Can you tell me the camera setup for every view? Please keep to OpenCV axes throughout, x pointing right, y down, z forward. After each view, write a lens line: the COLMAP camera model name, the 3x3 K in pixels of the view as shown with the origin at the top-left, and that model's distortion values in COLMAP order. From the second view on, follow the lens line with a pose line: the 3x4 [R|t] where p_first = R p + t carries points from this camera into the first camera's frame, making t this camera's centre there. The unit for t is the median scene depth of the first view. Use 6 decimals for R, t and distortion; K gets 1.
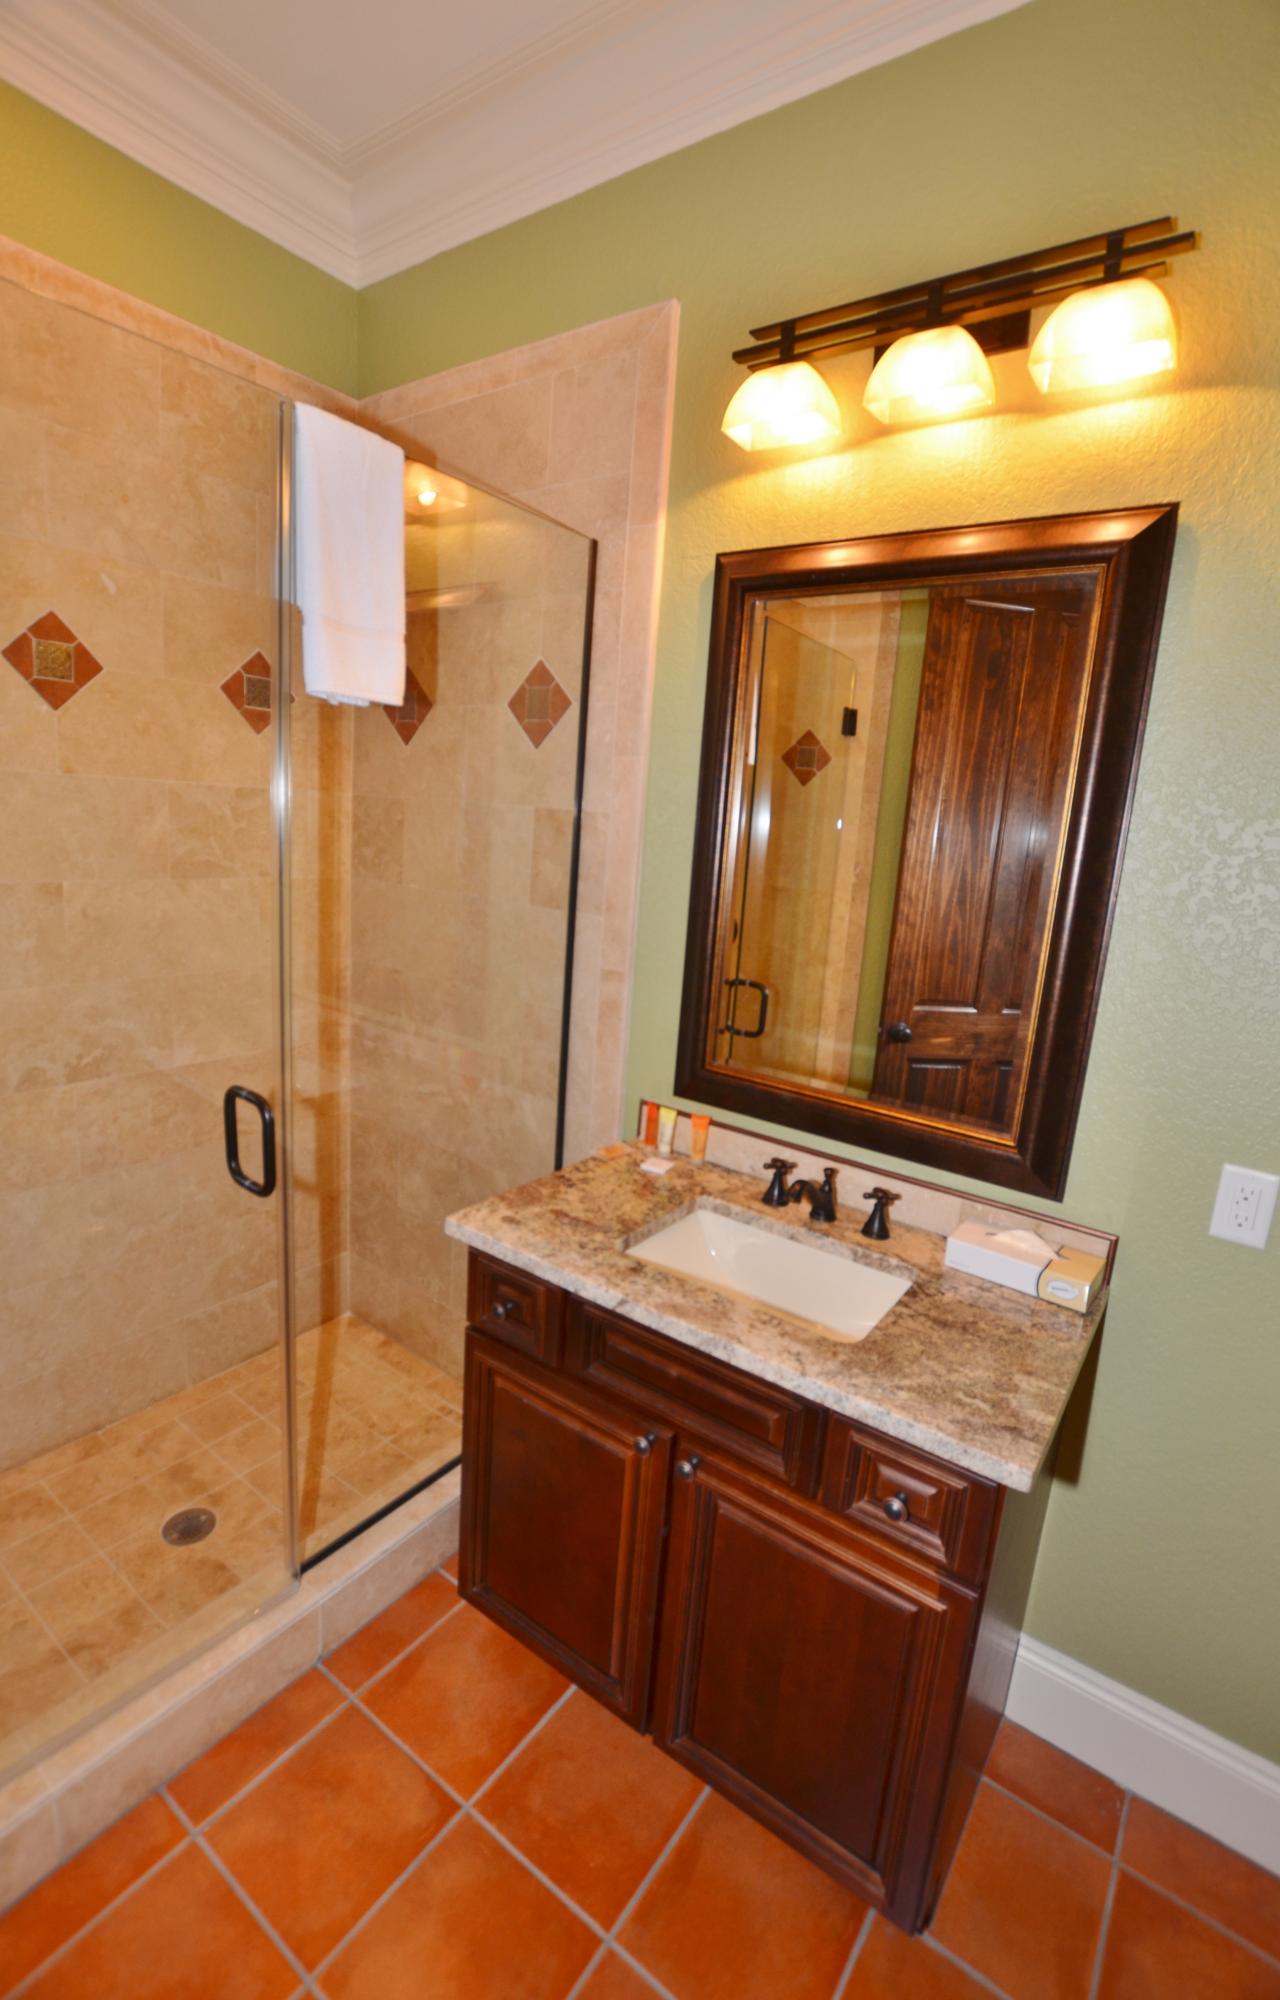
lens RADIAL K [[984.1, 0, 682.9], [0, 984.1, 1048.3], [0, 0, 1]] dist [-0.034561, 0.000077]
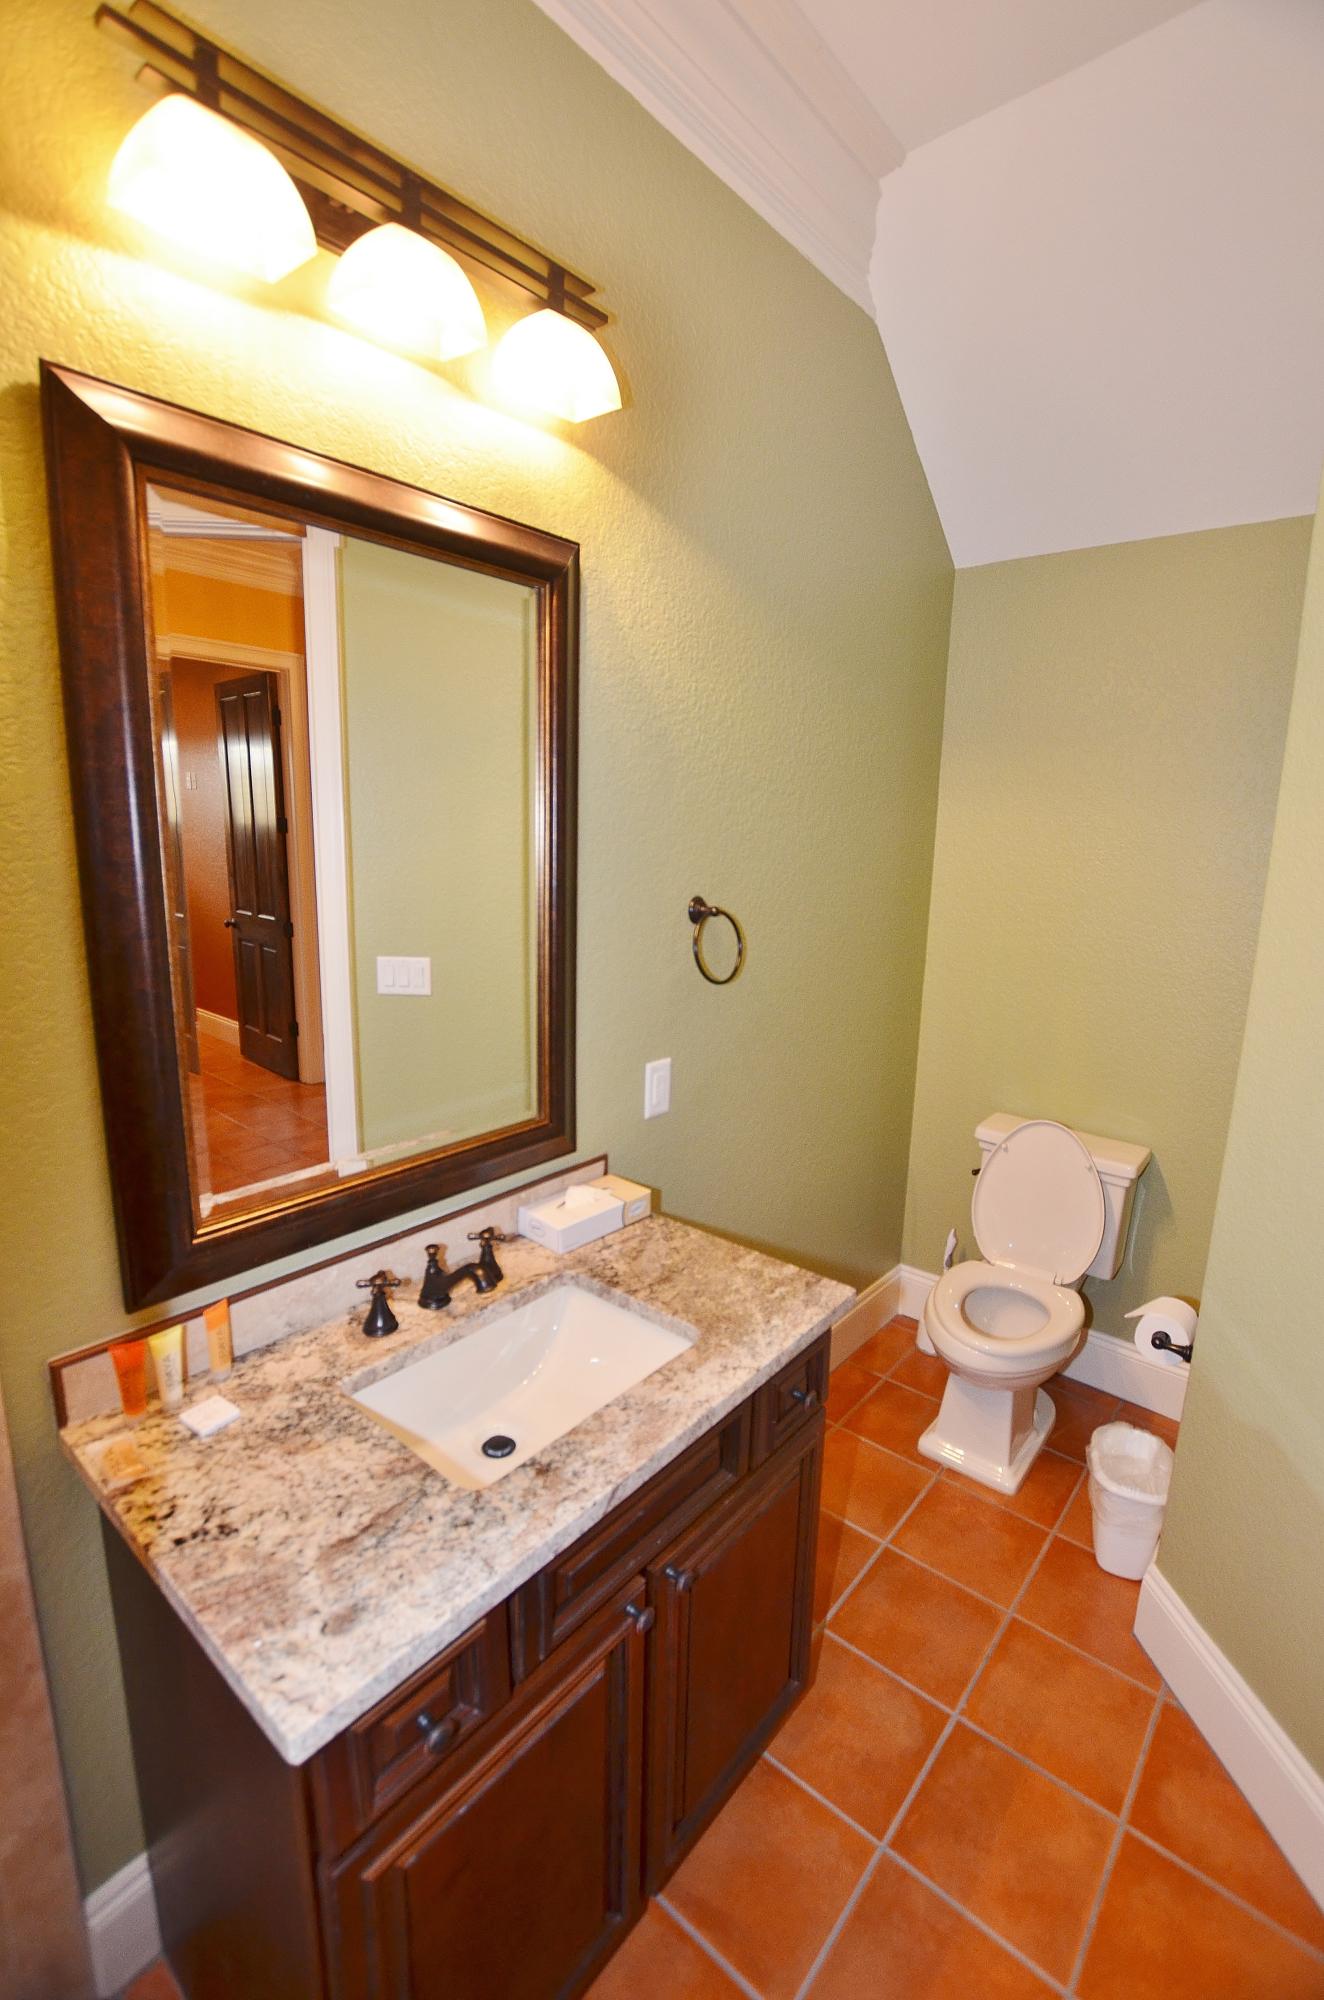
lens RADIAL K [[879.9, 0, 715.4], [0, 879.9, 1008.6], [0, 0, 1]] dist [-0.034766, 0.005803]
pose [[0.033329, -0.269620, 0.962390, -0.533327], [0.197227, 0.945764, 0.258132, -0.224893], [-0.979791, 0.181206, 0.084697, 0.699212]]
